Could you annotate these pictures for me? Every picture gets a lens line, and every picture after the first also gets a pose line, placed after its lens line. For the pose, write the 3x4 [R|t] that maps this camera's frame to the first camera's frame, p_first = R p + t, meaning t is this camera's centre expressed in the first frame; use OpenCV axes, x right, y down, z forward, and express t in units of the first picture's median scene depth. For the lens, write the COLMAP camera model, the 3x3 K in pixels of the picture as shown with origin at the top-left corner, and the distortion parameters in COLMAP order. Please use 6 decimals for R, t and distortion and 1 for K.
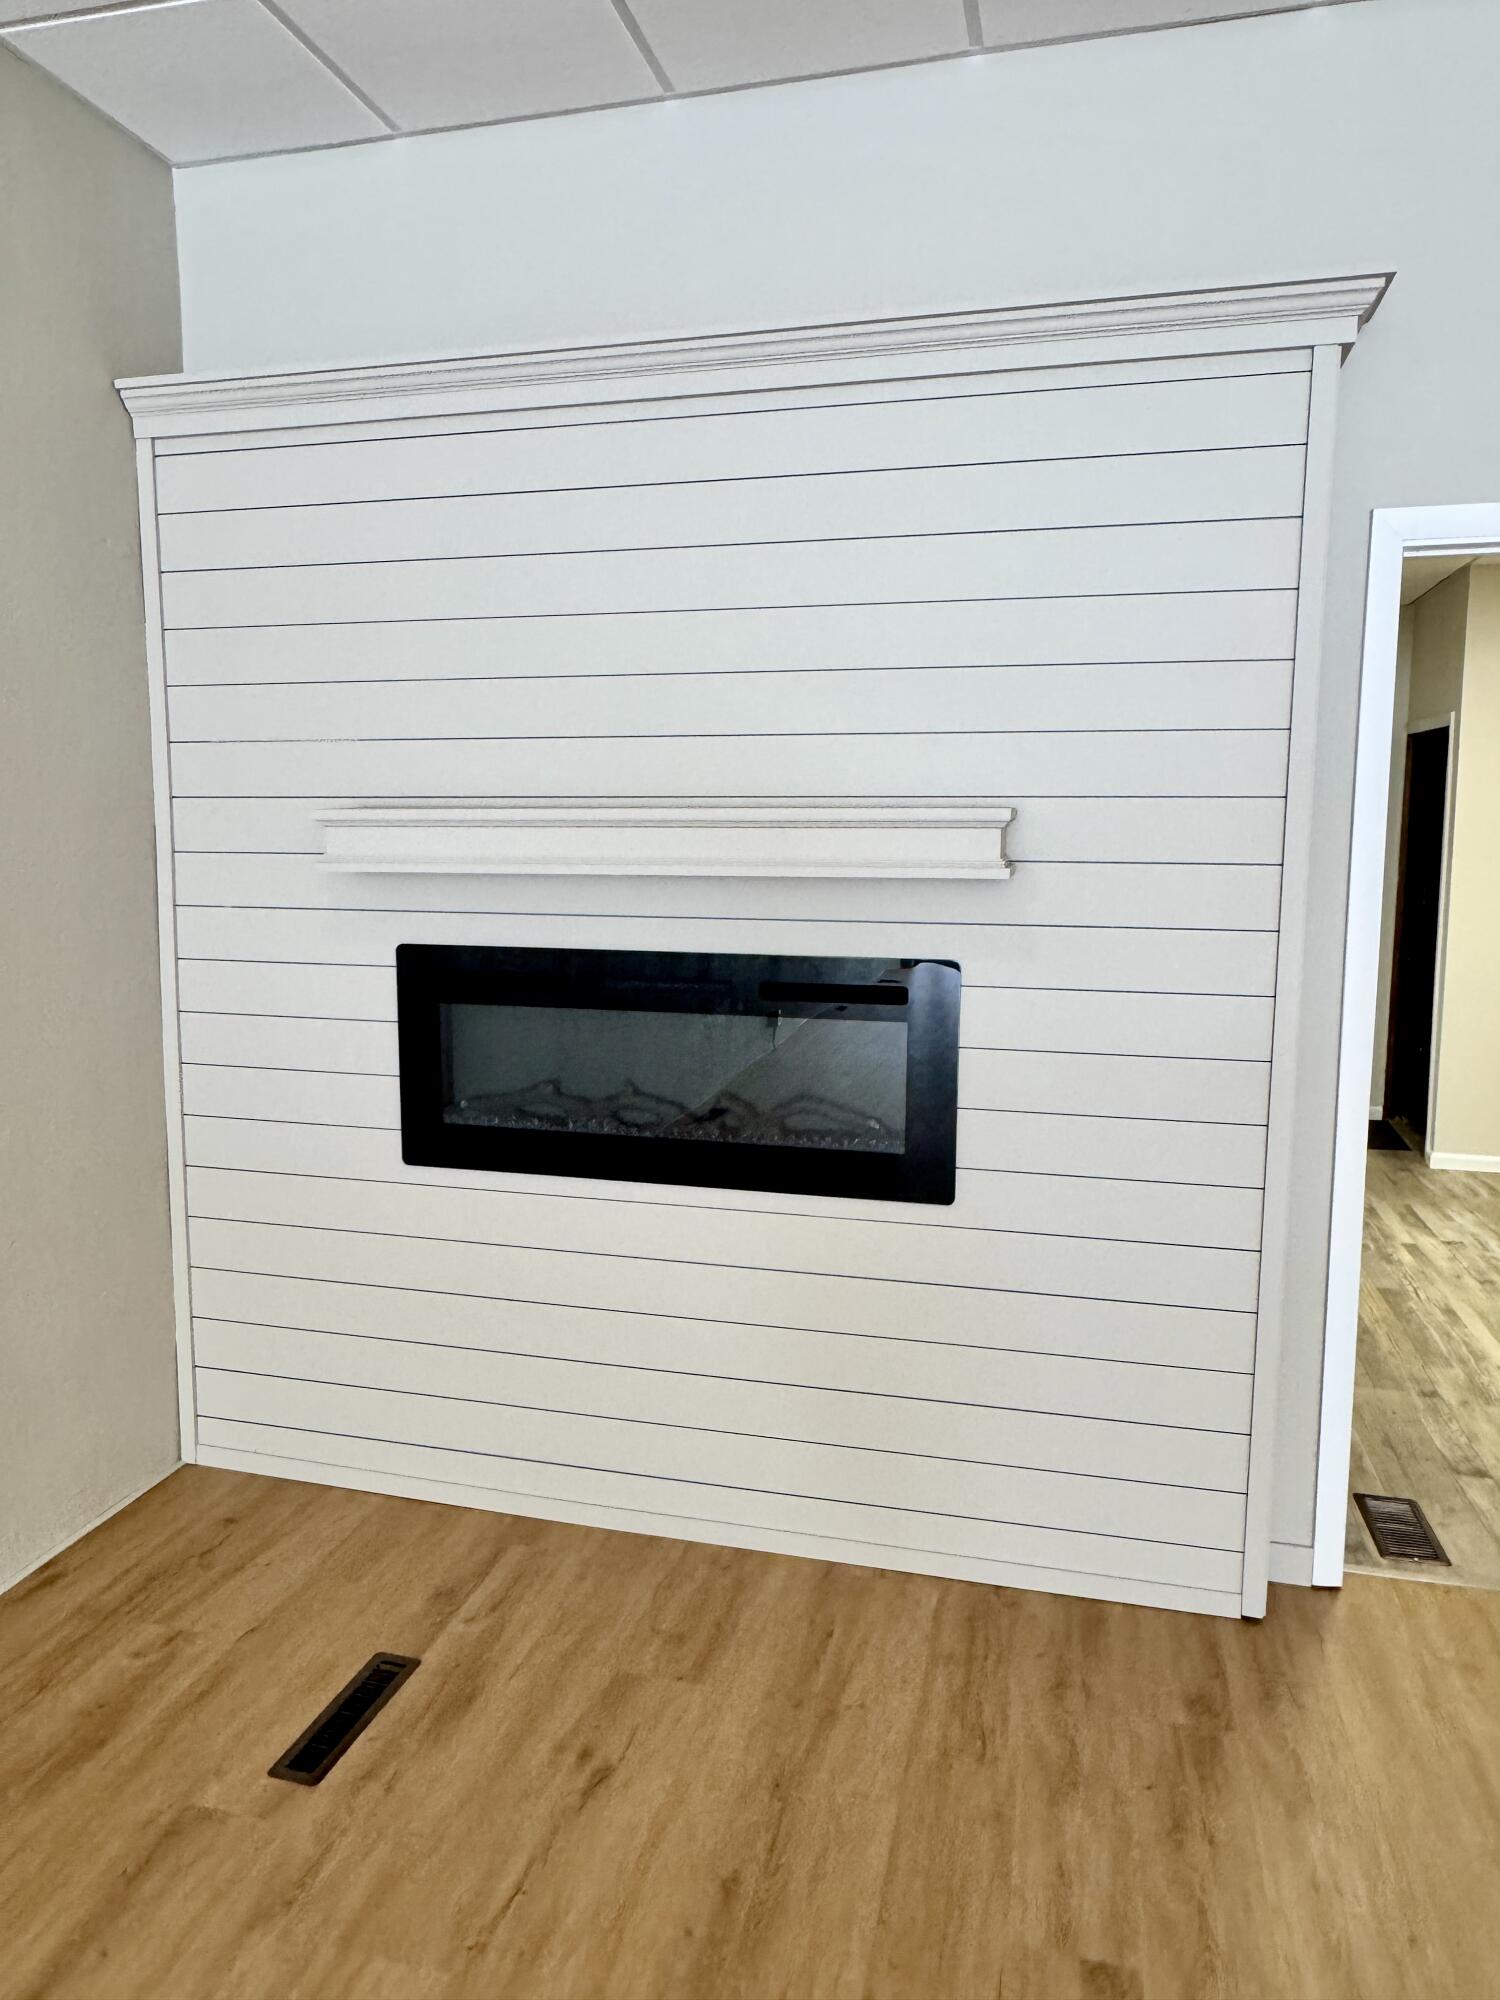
lens RADIAL K [[1308.1, 0, 750.0], [0, 1308.1, 1000.0], [0, 0, 1]] dist [-0.015424, -0.001105]
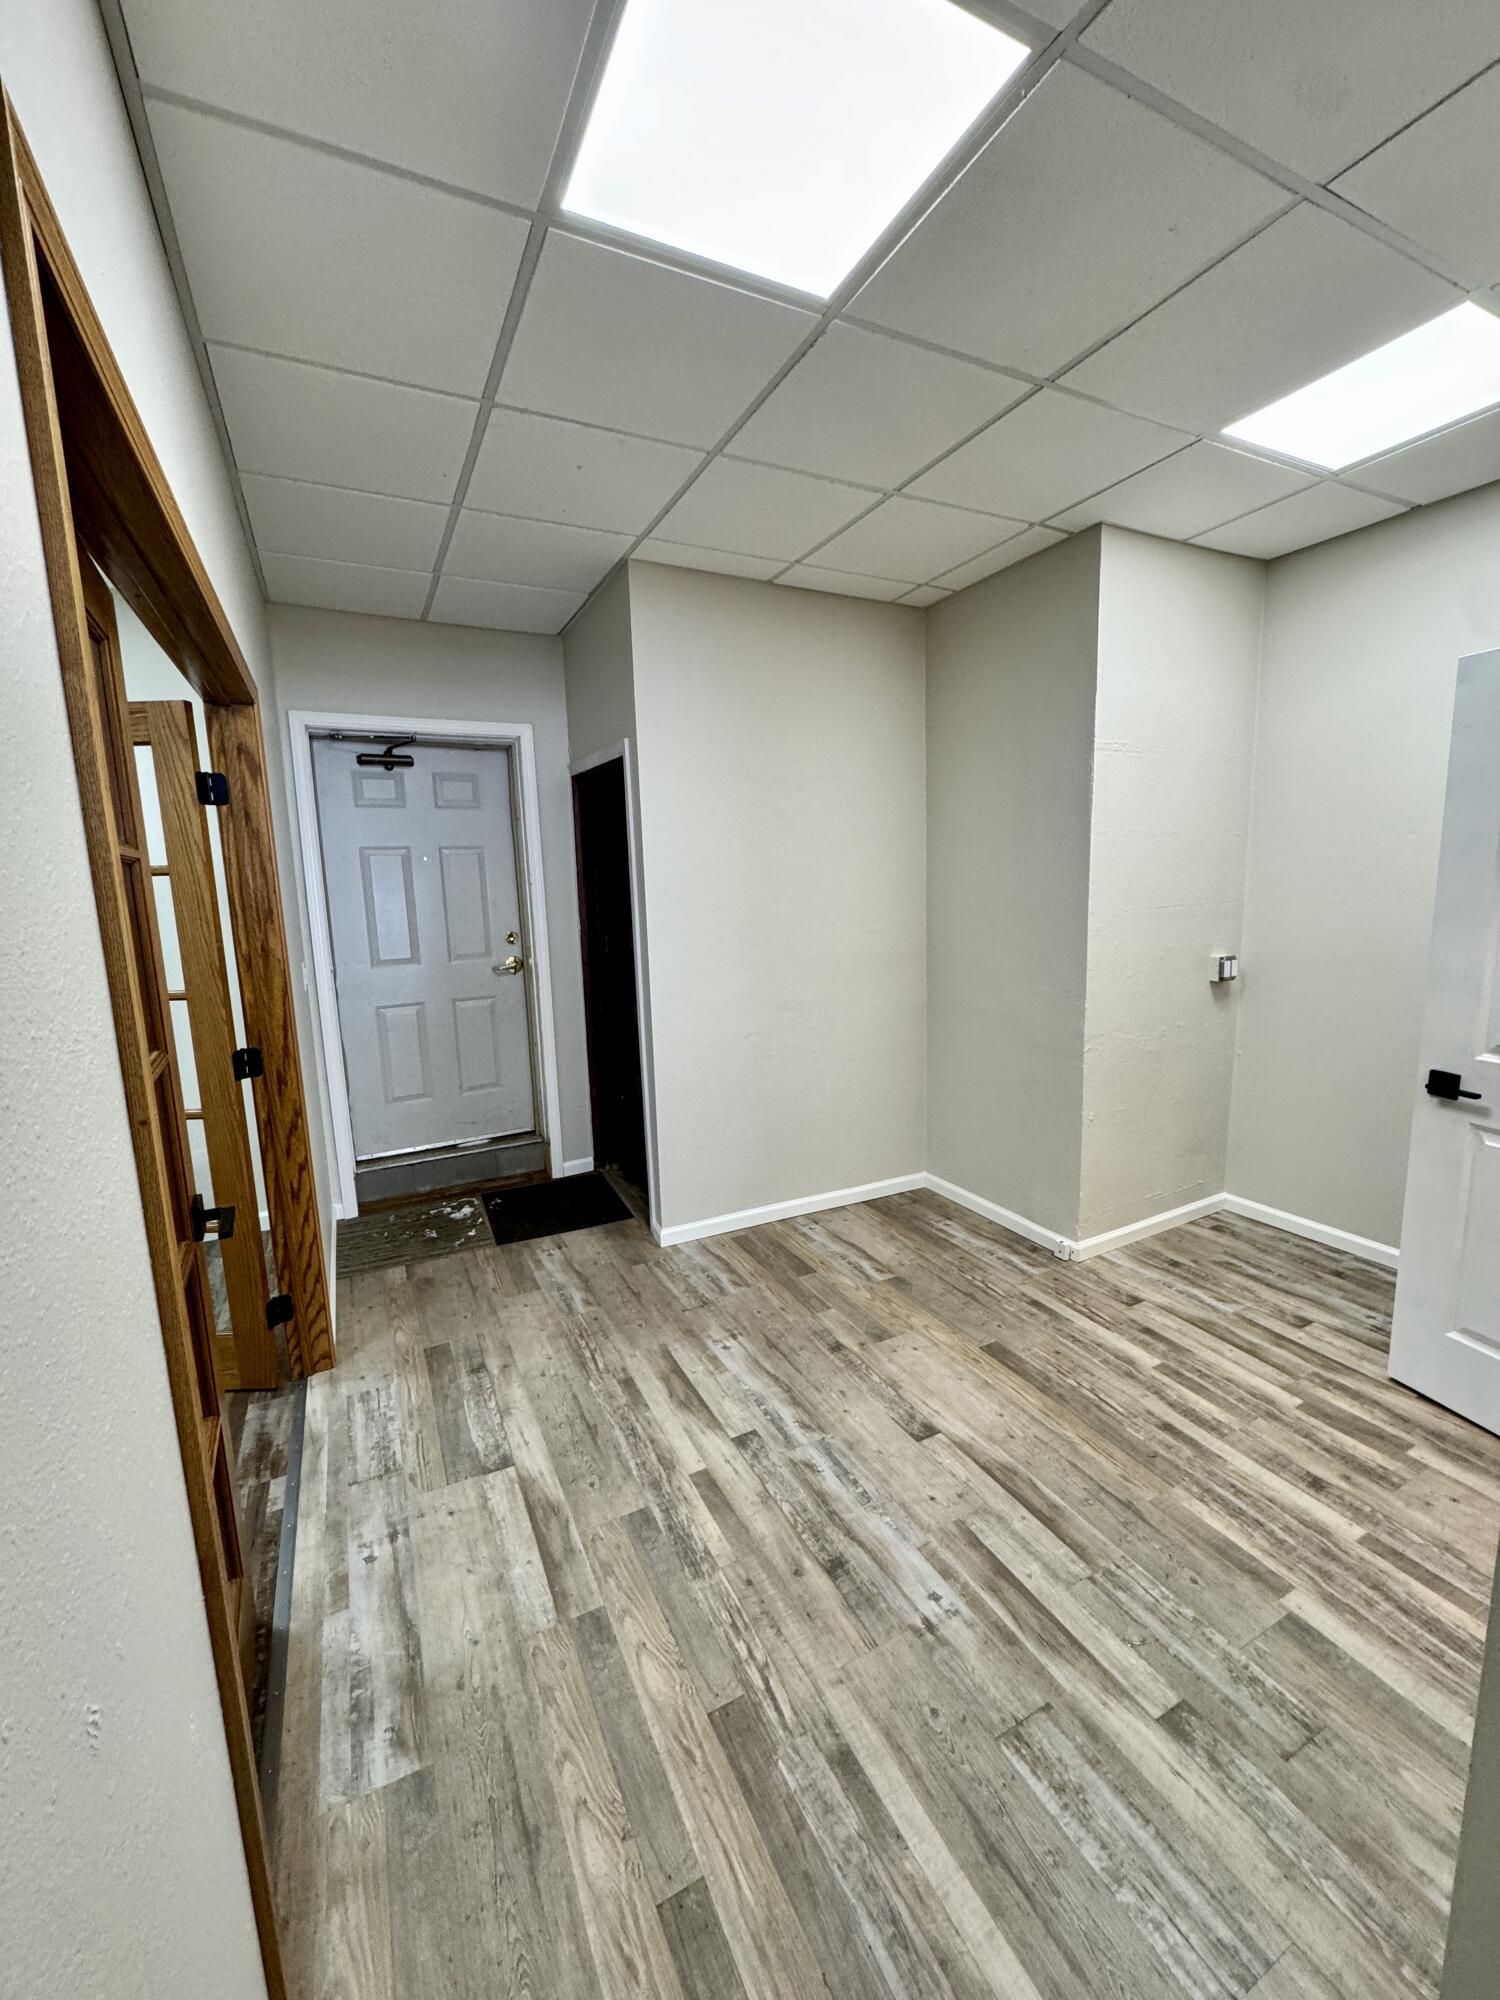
lens RADIAL K [[798.6, 0, 750.0], [0, 798.6, 1000.0], [0, 0, 1]] dist [-0.000048, 0.000032]
pose [[0.754465, -0.128282, 0.643682, 0.281969], [0.116461, 0.991317, 0.061058, -0.085770], [-0.645925, 0.028897, 0.762854, 0.645003]]
